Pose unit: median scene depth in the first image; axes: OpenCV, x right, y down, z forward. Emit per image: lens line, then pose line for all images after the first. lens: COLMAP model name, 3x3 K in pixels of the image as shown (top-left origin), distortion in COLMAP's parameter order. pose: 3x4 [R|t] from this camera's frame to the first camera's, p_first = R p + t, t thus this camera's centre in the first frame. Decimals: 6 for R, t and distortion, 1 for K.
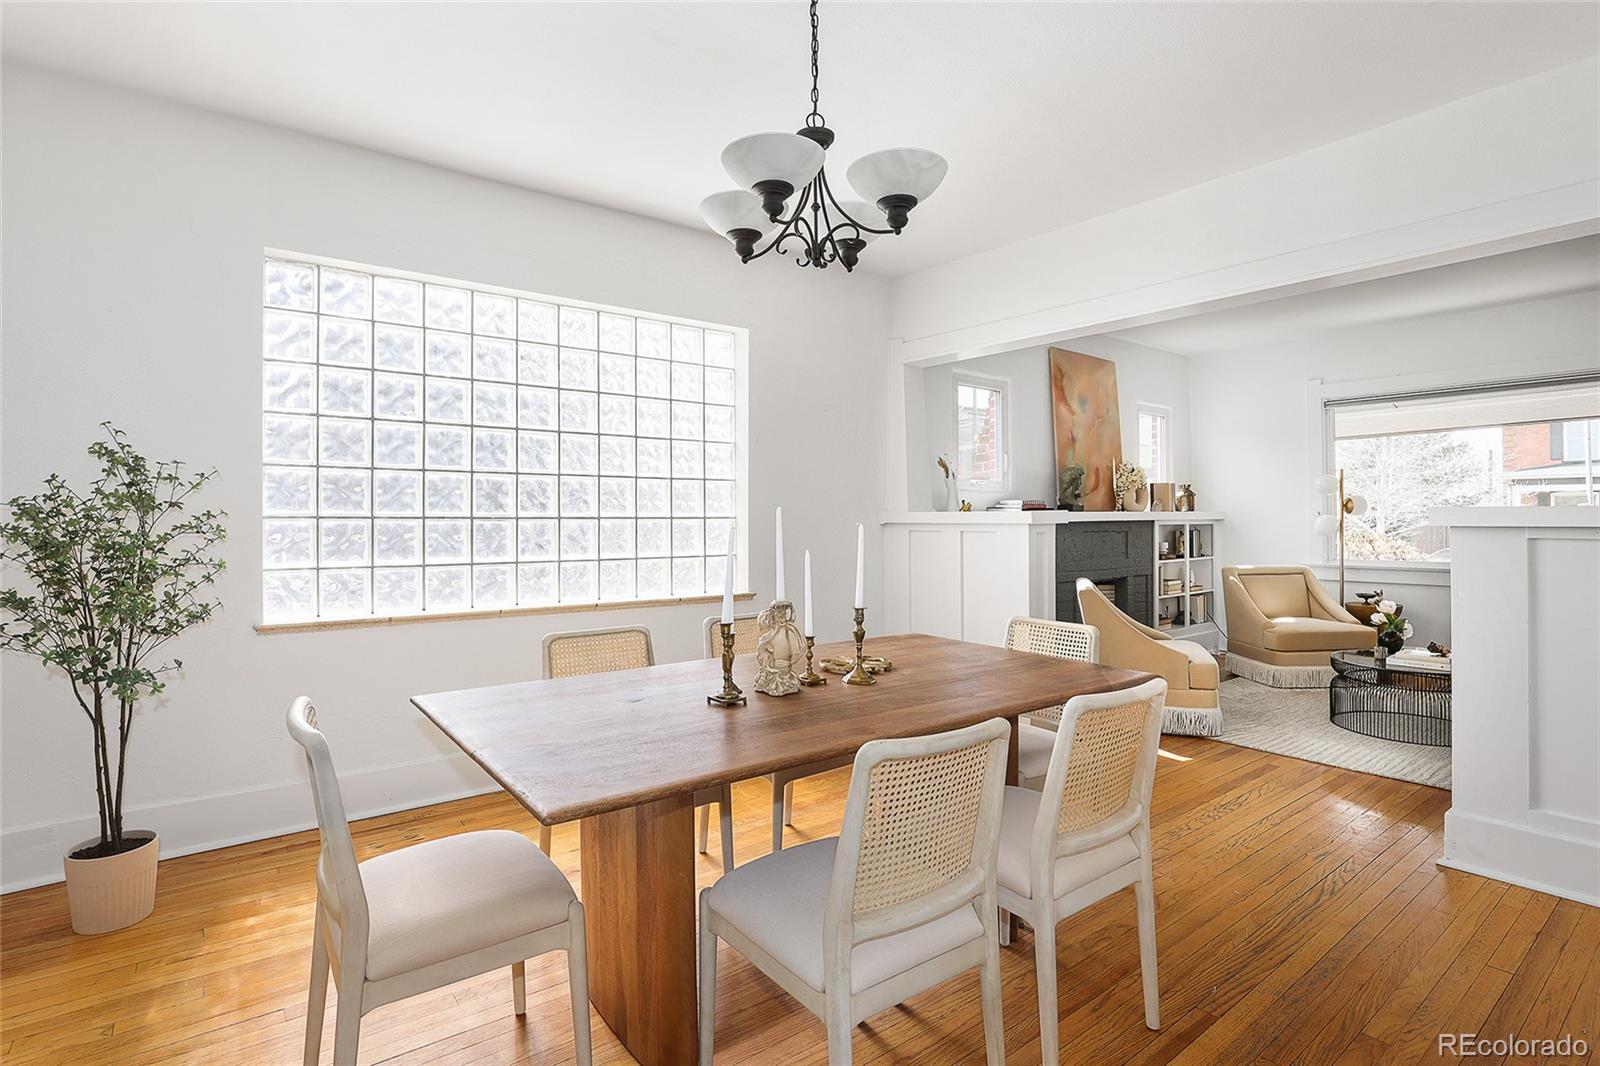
lens RADIAL K [[760.3, 0, 791.7], [0, 760.3, 515.1], [0, 0, 1]] dist [-0.021287, 0.000072]
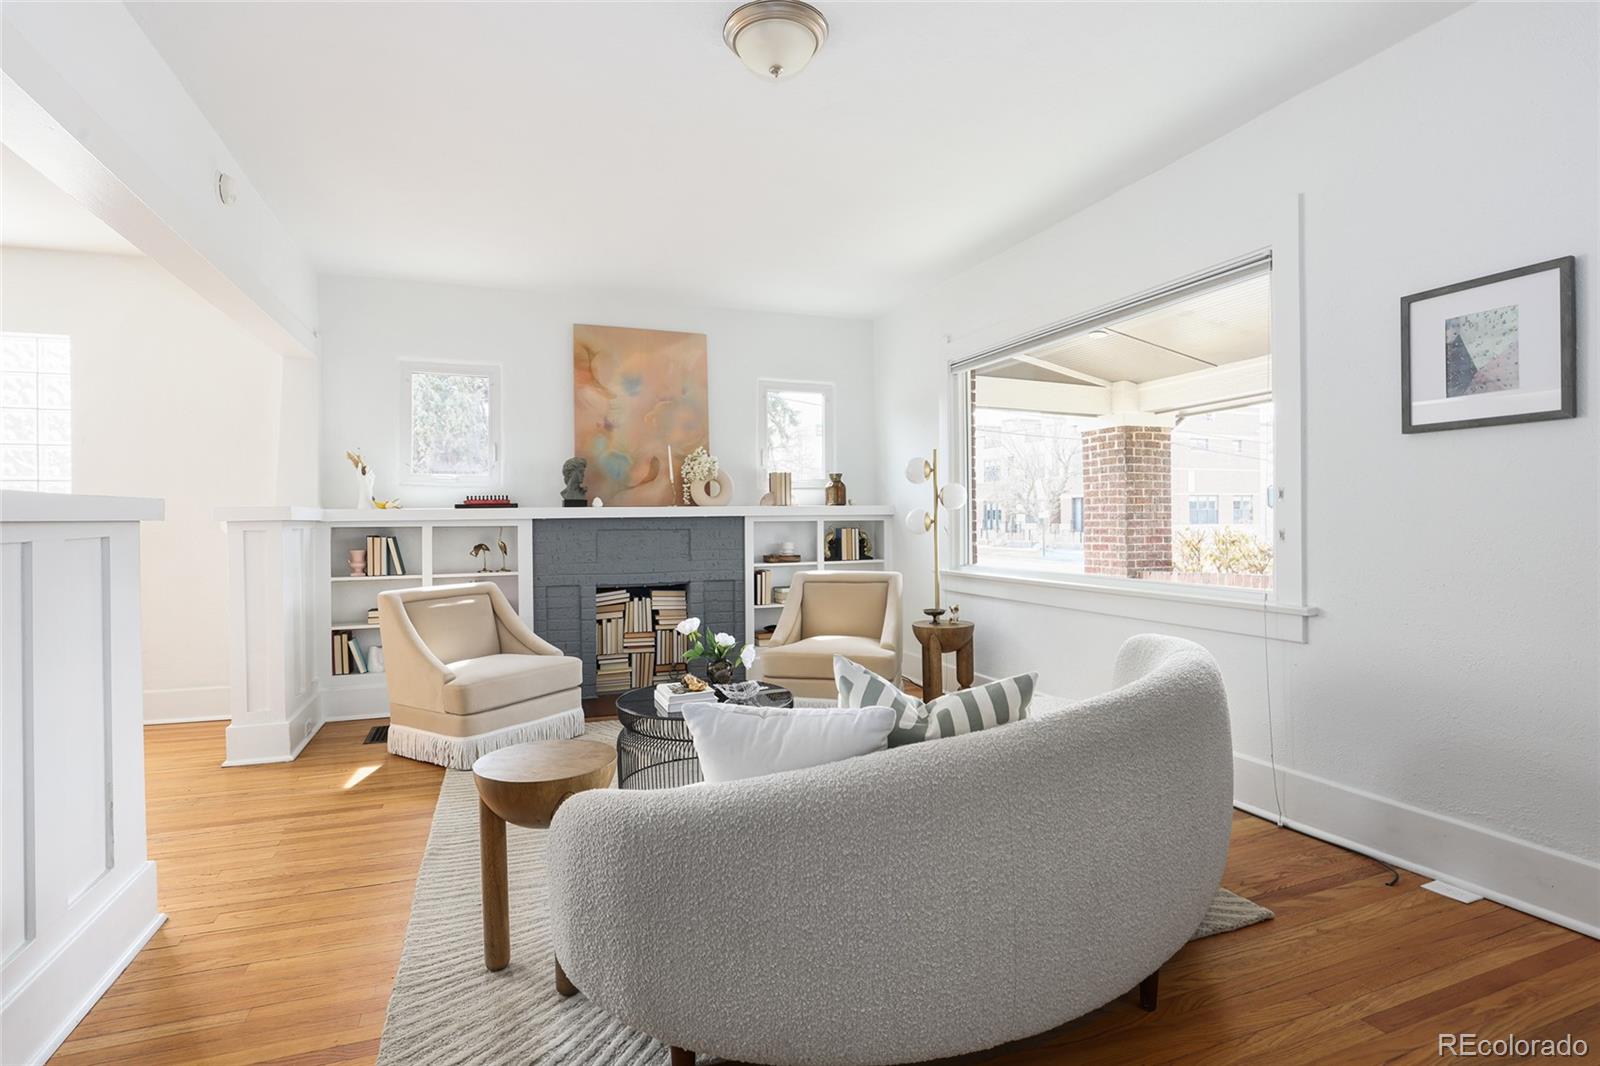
lens RADIAL K [[760.3, 0, 791.7], [0, 760.3, 515.1], [0, 0, 1]] dist [-0.021287, 0.000072]
pose [[0.957469, -0.006412, -0.288466, 0.816851], [0.005806, 0.999979, -0.002956, 0.008606], [0.288479, 0.001155, 0.957486, 0.203975]]
